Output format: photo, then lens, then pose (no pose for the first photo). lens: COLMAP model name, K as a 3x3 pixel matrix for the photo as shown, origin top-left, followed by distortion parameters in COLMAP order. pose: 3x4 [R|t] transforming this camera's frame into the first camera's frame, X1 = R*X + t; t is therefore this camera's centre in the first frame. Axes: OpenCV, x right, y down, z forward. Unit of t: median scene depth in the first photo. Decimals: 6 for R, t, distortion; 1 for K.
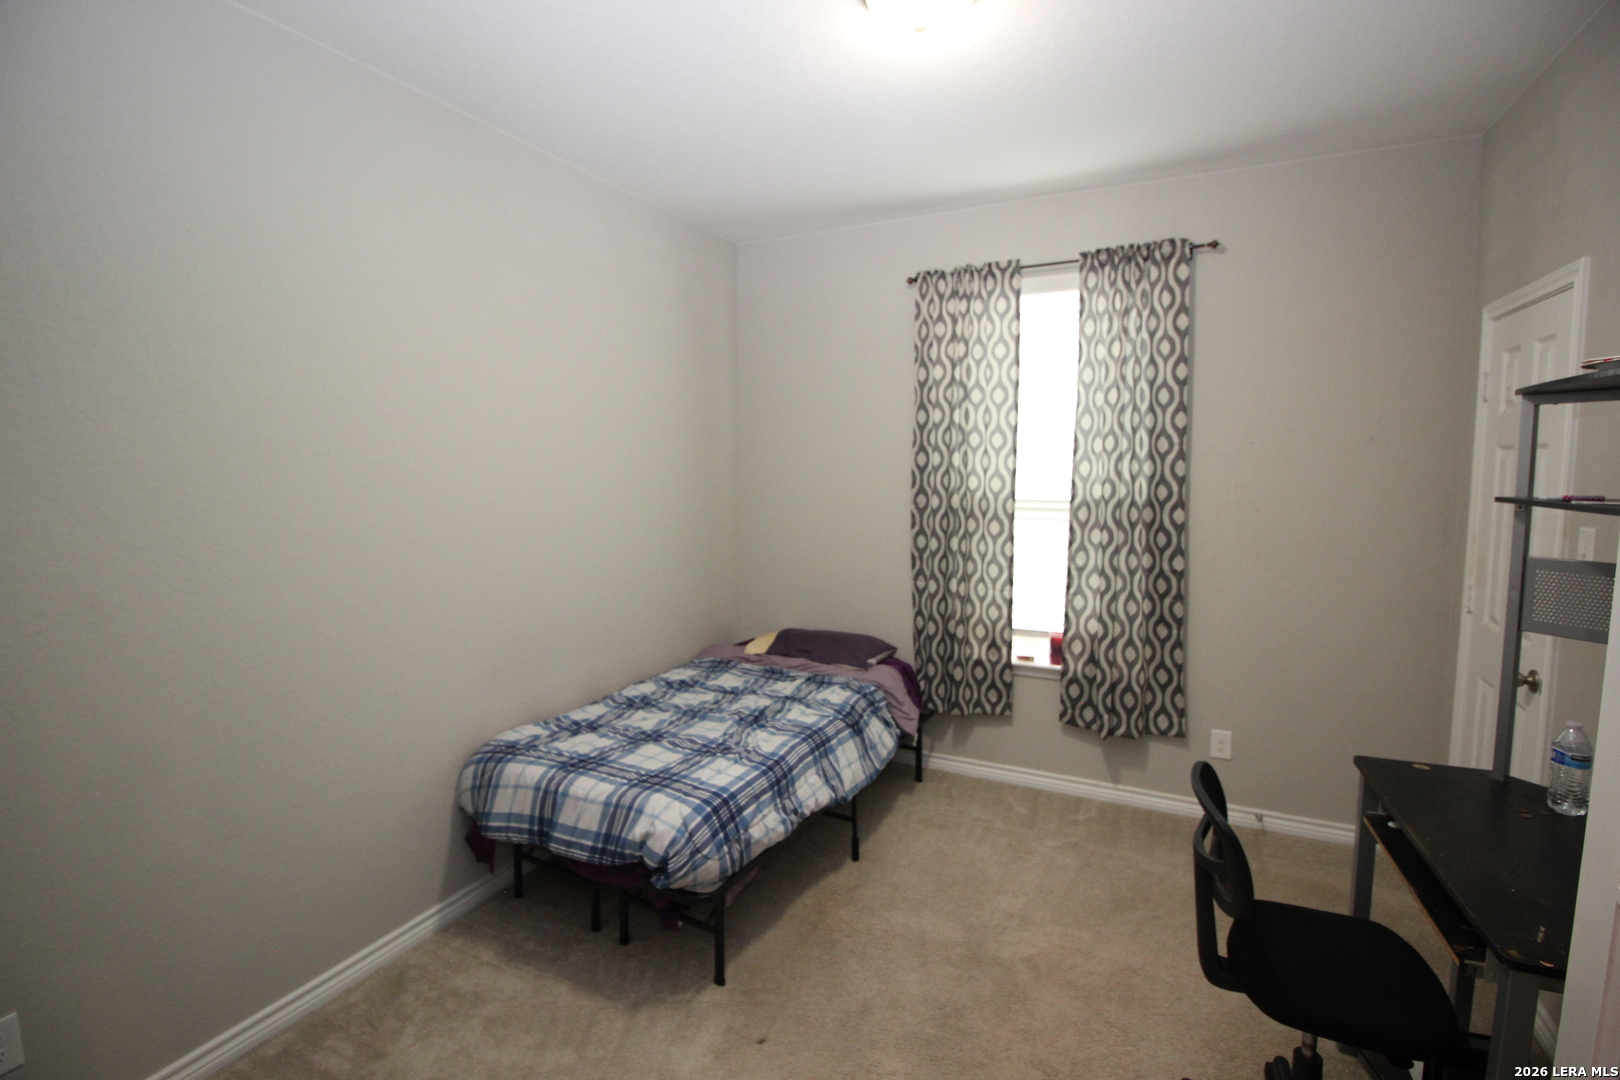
lens RADIAL K [[749.8, 0, 798.4], [0, 749.8, 534.7], [0, 0, 1]] dist [-0.007722, -0.005382]
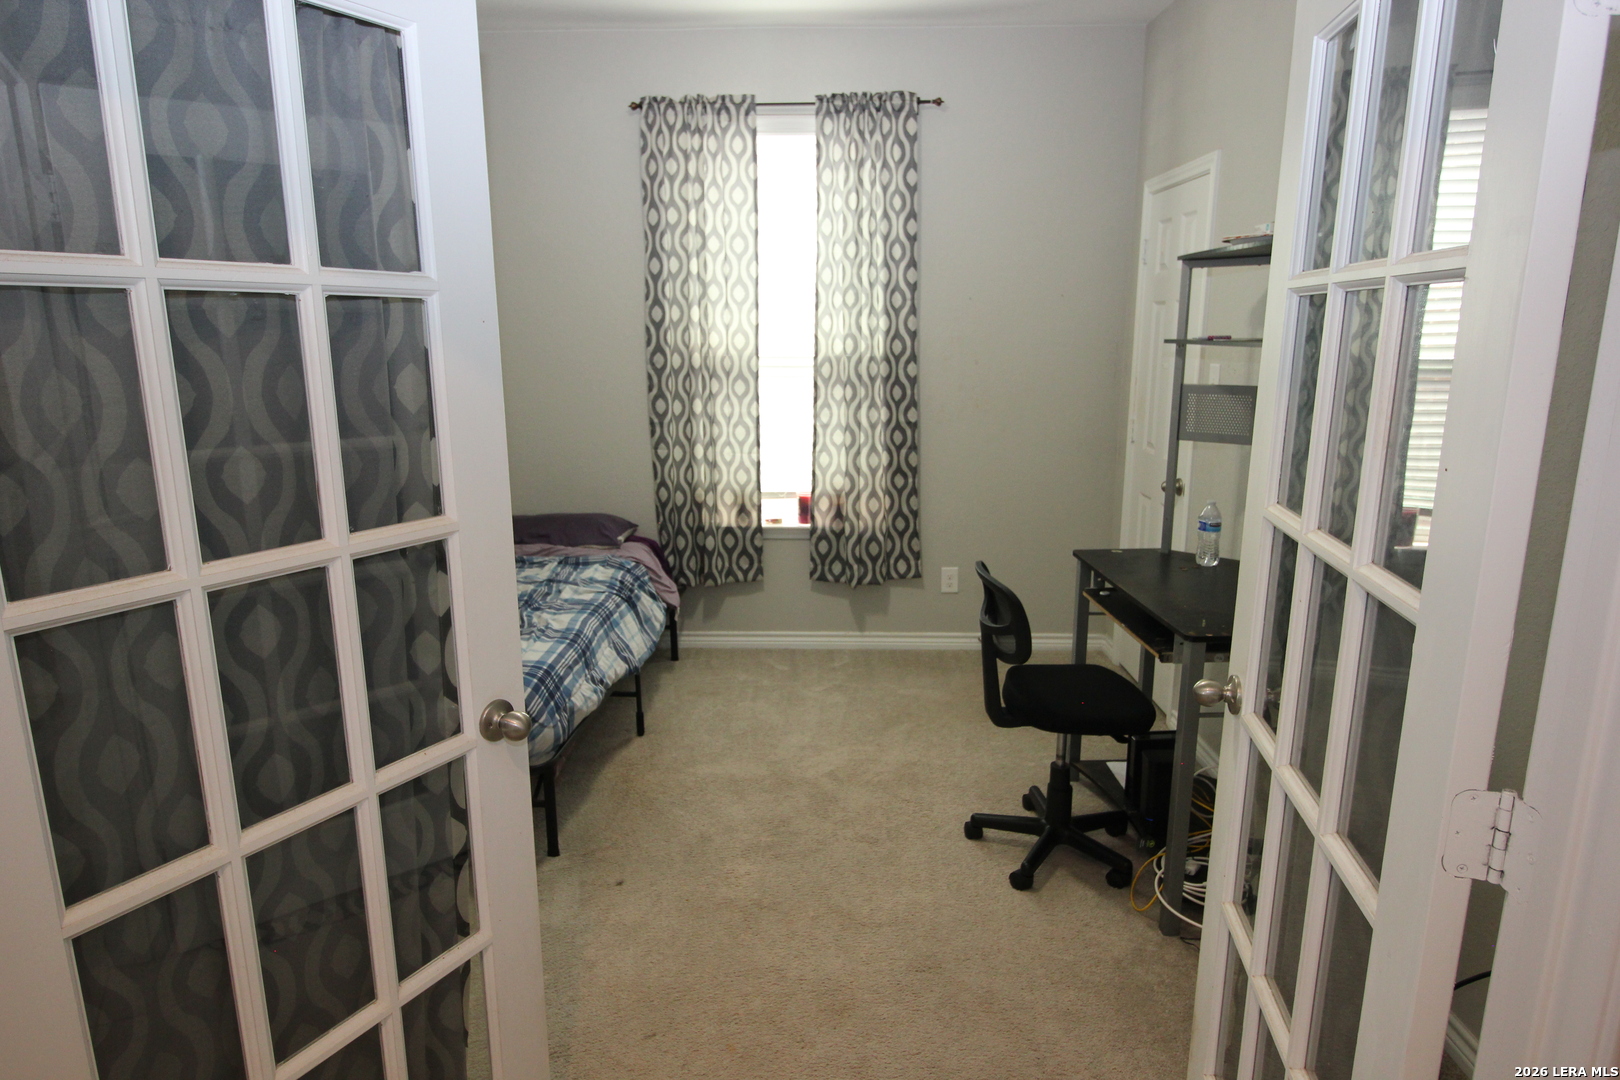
lens RADIAL K [[946.7, 0, 801.7], [0, 946.7, 537.7], [0, 0, 1]] dist [0.006574, -0.004541]
pose [[0.903526, -0.093888, 0.418121, -0.207744], [0.042009, 0.990410, 0.131615, 0.027341], [-0.426469, -0.101352, 0.898806, -0.151622]]
